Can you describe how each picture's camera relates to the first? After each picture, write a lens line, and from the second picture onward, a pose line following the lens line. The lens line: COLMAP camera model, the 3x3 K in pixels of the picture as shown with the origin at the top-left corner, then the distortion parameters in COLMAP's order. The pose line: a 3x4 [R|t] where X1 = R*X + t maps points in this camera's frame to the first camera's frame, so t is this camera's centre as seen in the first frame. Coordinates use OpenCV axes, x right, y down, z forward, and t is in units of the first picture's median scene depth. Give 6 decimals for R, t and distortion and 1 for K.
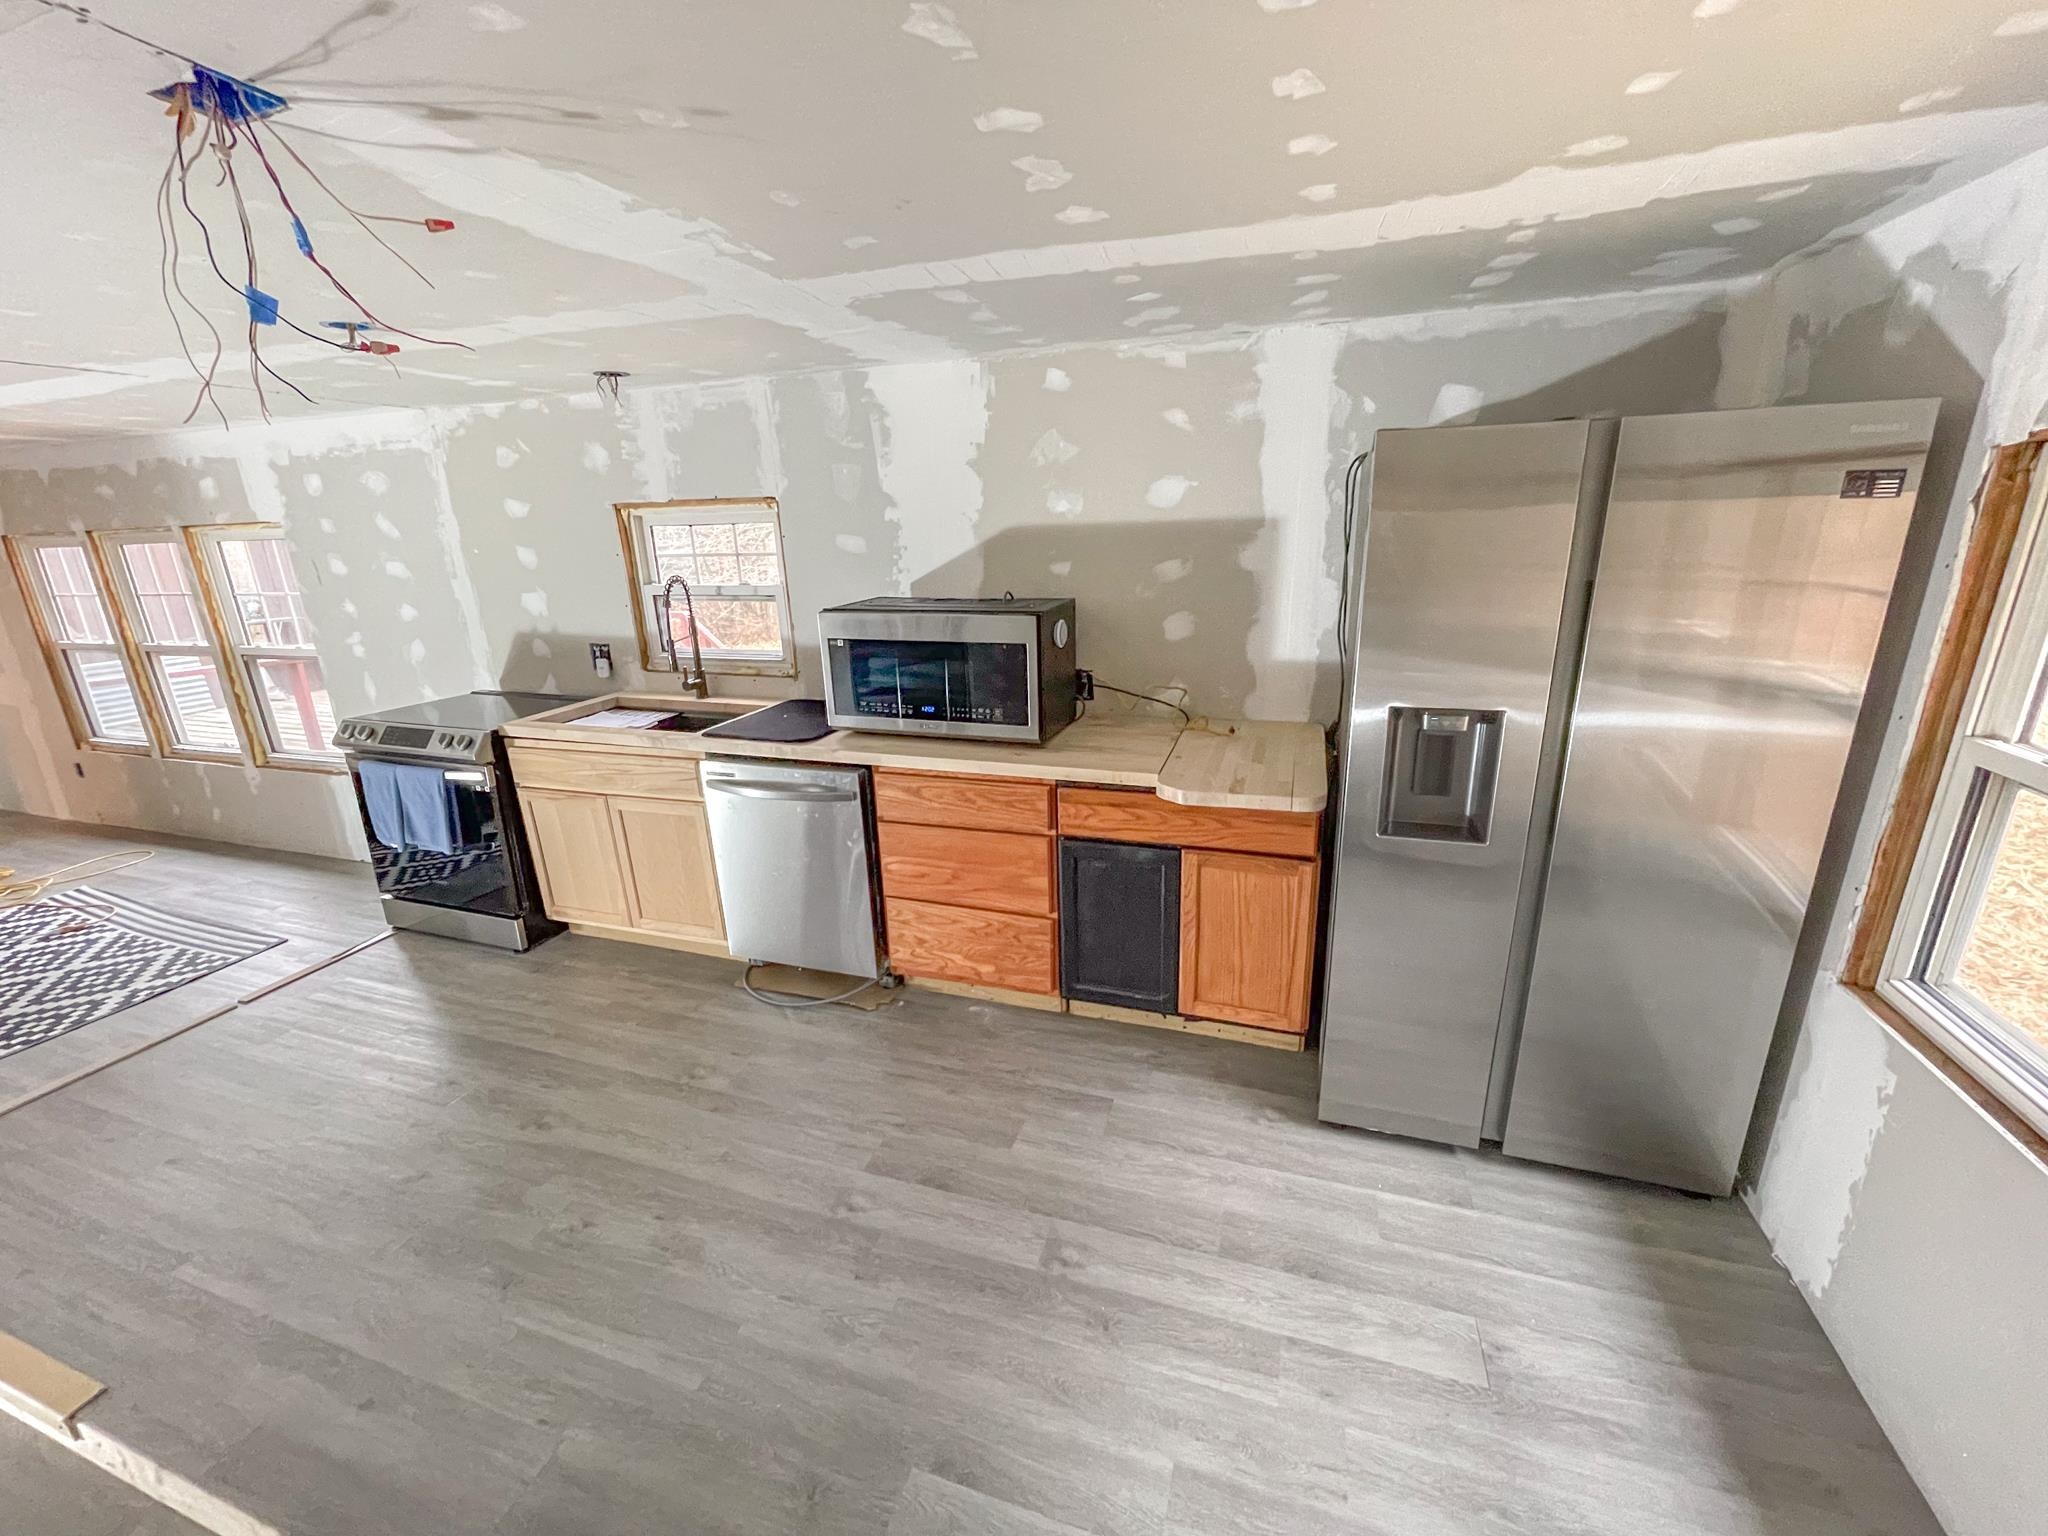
lens RADIAL K [[839.8, 0, 1024.0], [0, 839.8, 768.0], [0, 0, 1]] dist [0.001668, 0.000383]
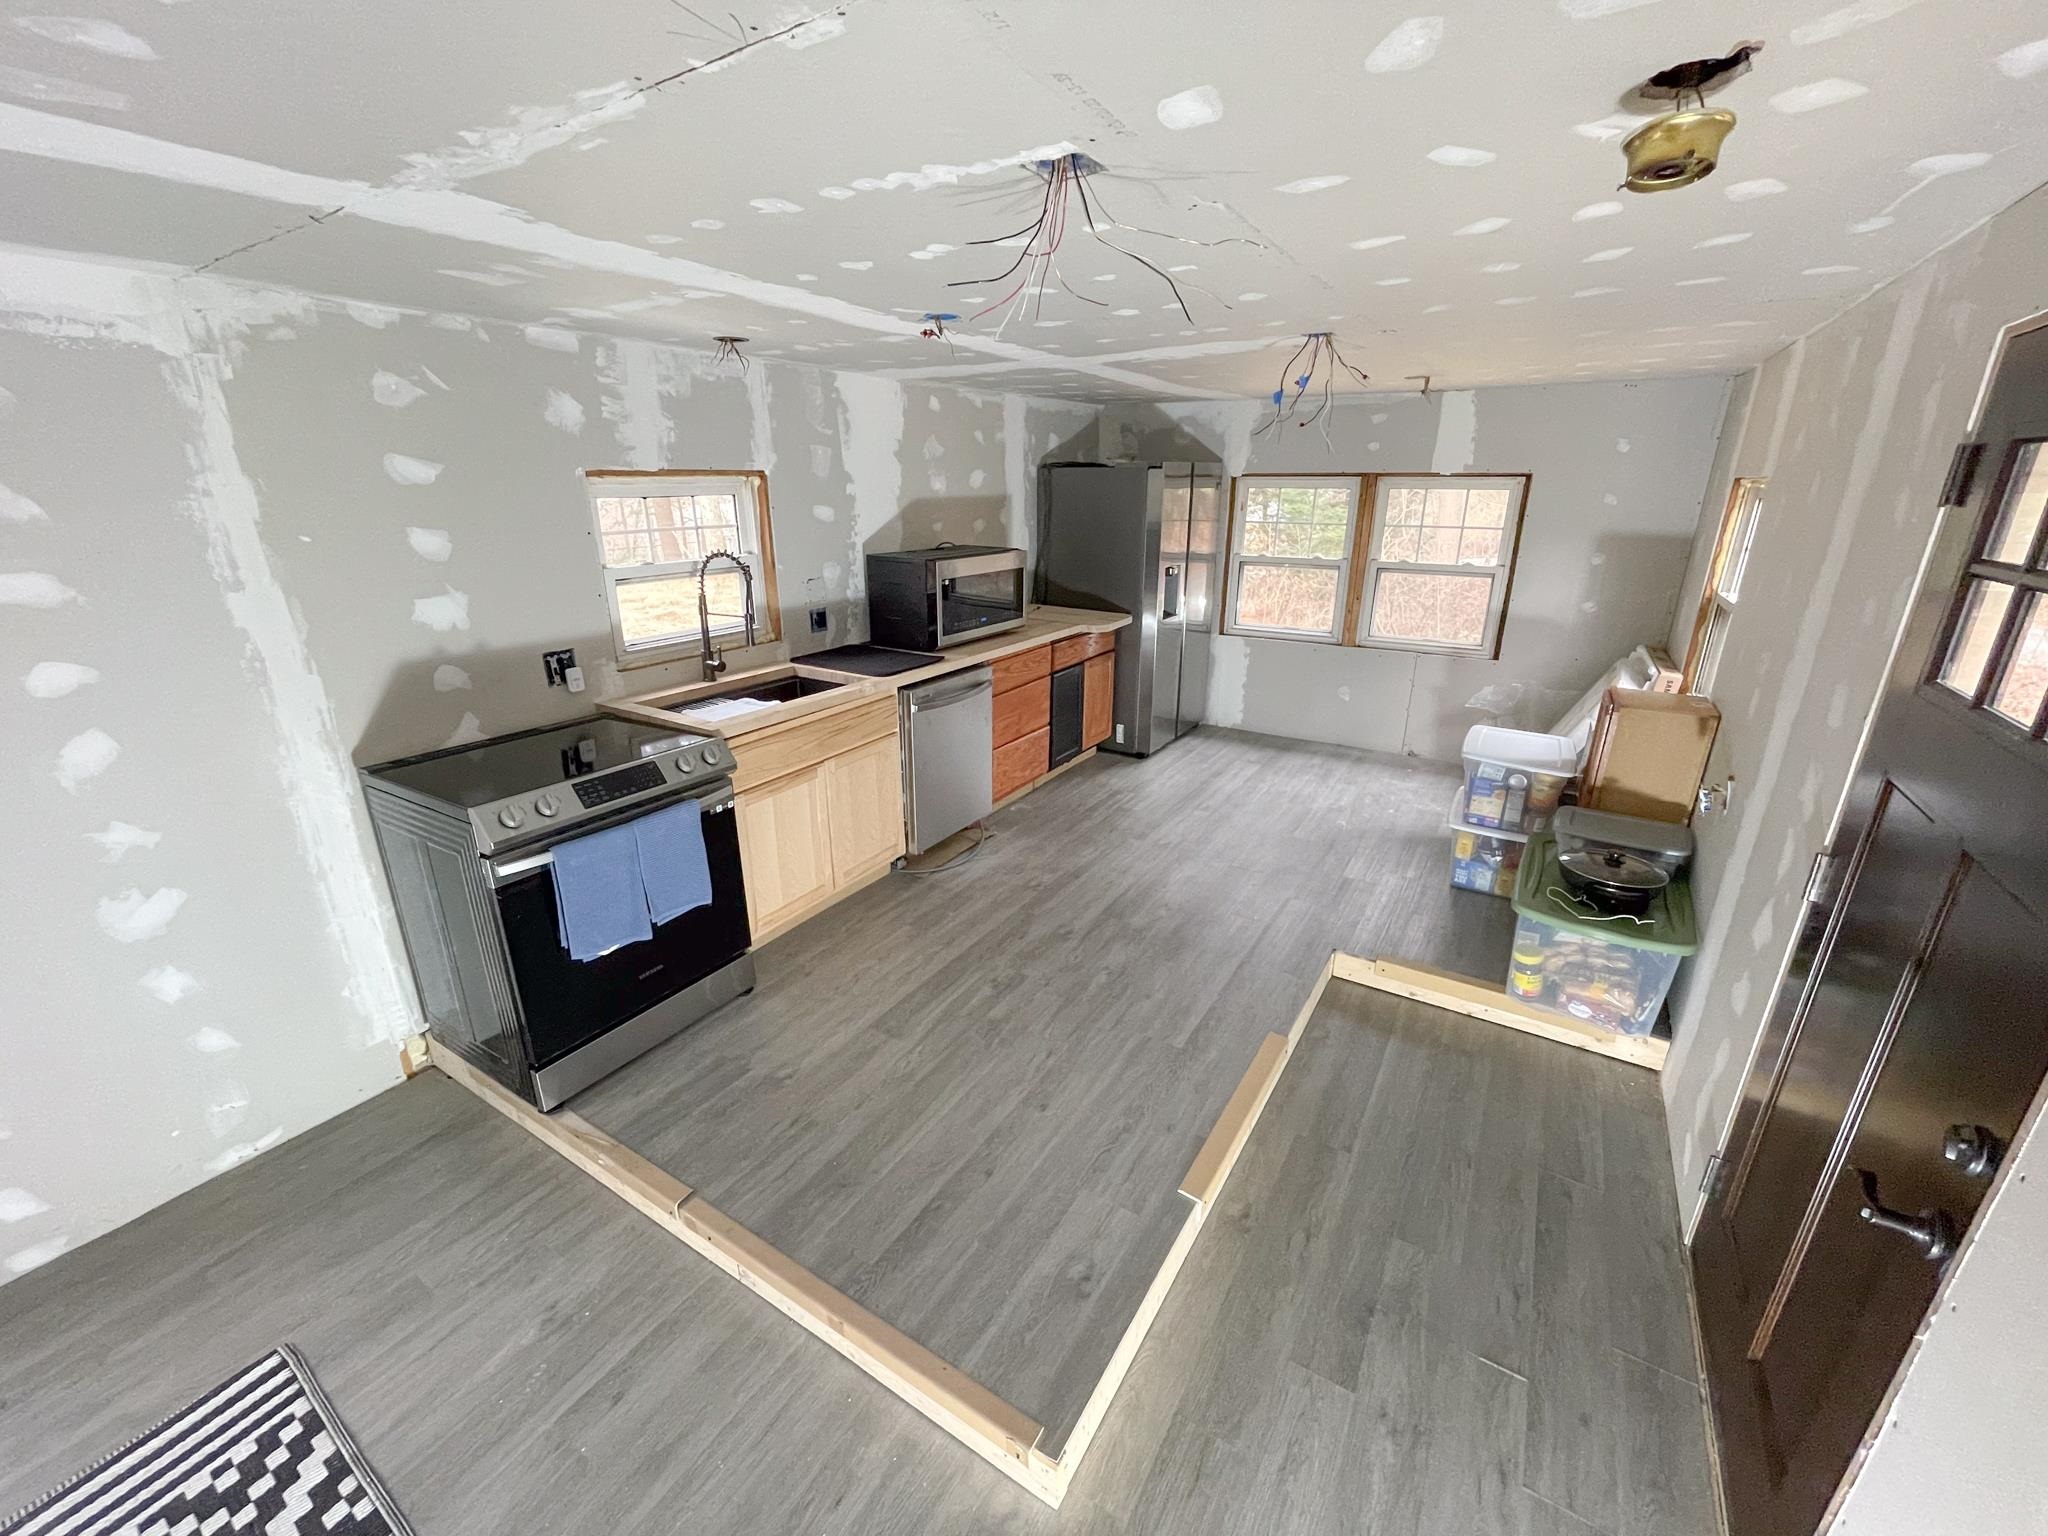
lens RADIAL K [[831.1, 0, 1024.0], [0, 831.1, 768.0], [0, 0, 1]] dist [0.009518, 0.000394]
pose [[0.232618, -0.293221, 0.927313, -1.392738], [0.281089, 0.933048, 0.224523, -0.119898], [-0.931063, 0.208430, 0.299465, 0.474036]]
